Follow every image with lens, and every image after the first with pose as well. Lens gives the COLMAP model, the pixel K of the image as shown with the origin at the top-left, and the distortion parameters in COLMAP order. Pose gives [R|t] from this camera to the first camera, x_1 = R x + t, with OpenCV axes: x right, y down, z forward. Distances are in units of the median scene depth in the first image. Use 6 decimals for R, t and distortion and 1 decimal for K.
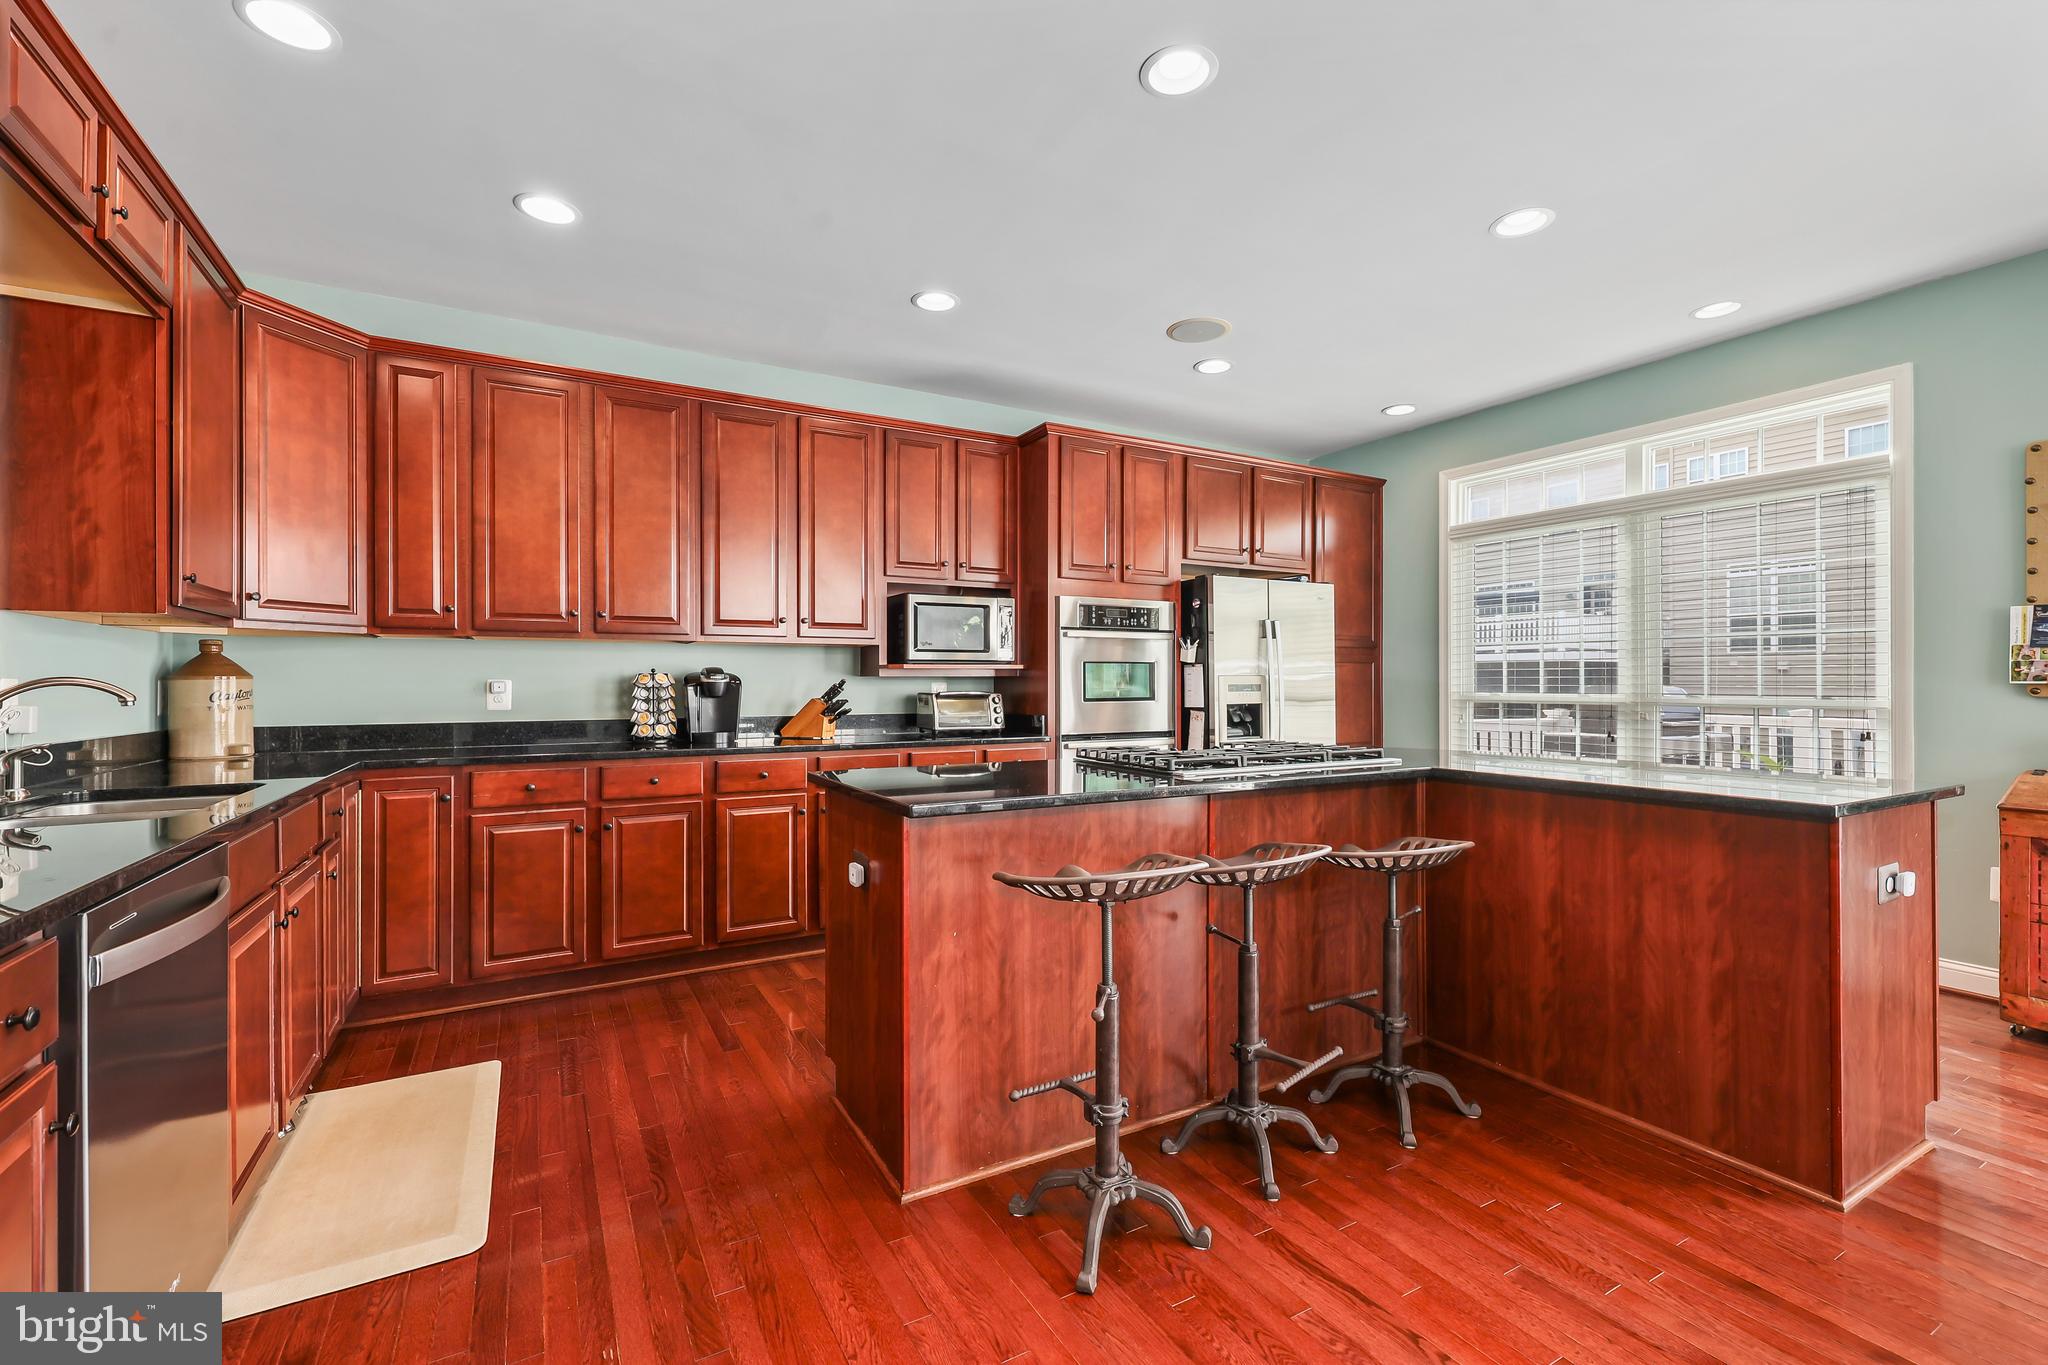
lens RADIAL K [[875.3, 0, 1040.8], [0, 875.3, 689.1], [0, 0, 1]] dist [0.004655, -0.000452]
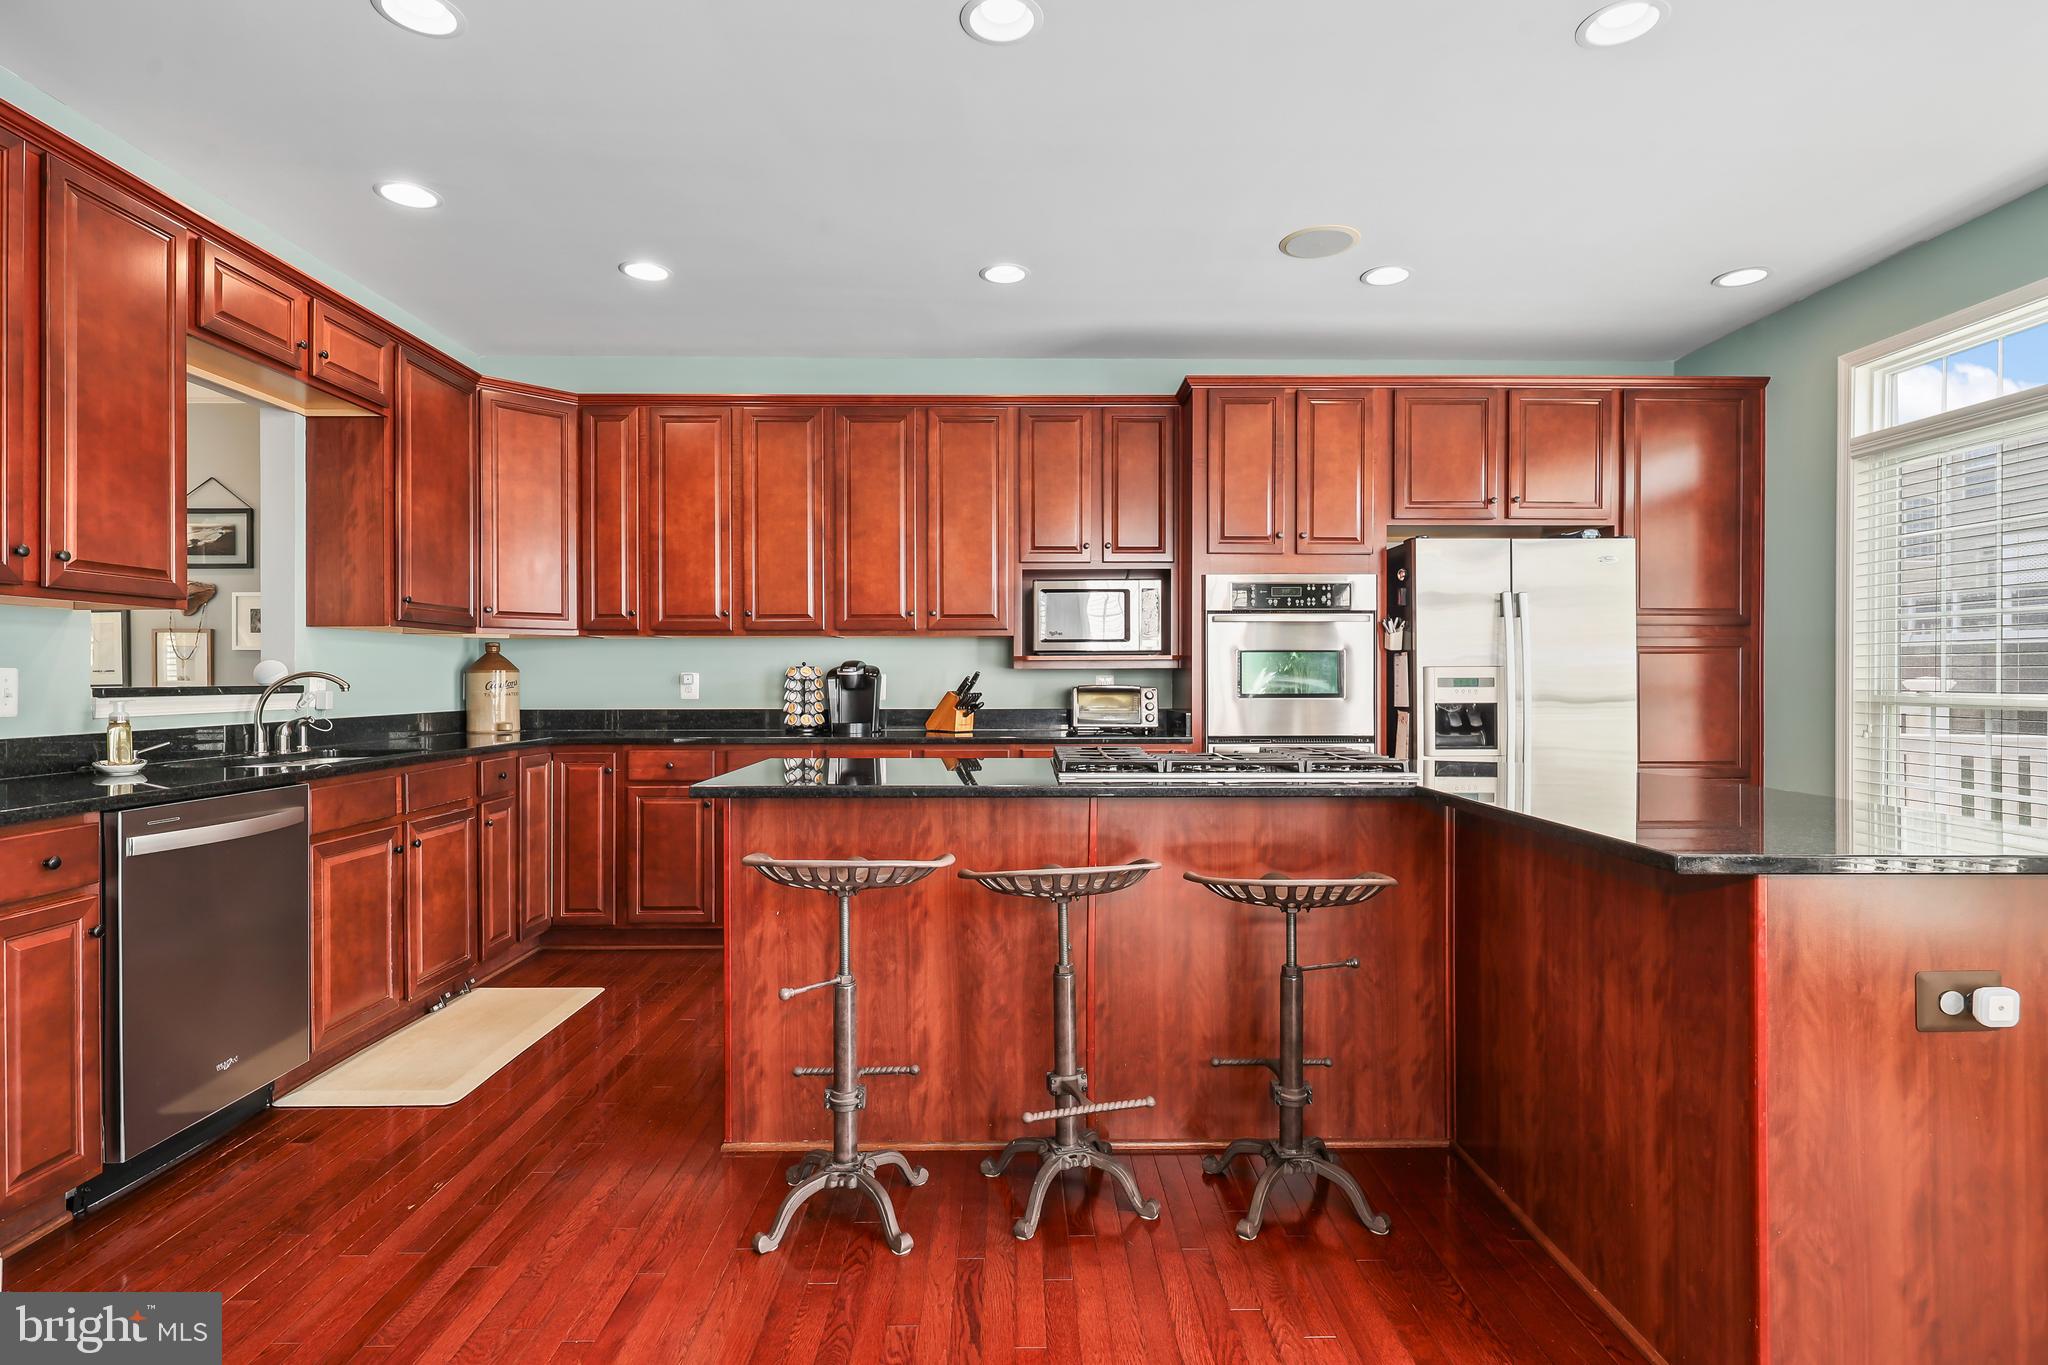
lens RADIAL K [[1037.9, 0, 1046.9], [0, 1037.9, 684.7], [0, 0, 1]] dist [0.001337, 0.001689]
pose [[0.876088, 0.004574, -0.482129, 0.452207], [-0.003853, 0.999989, 0.002484, -0.000177], [0.482136, -0.000318, 0.876097, 0.033210]]
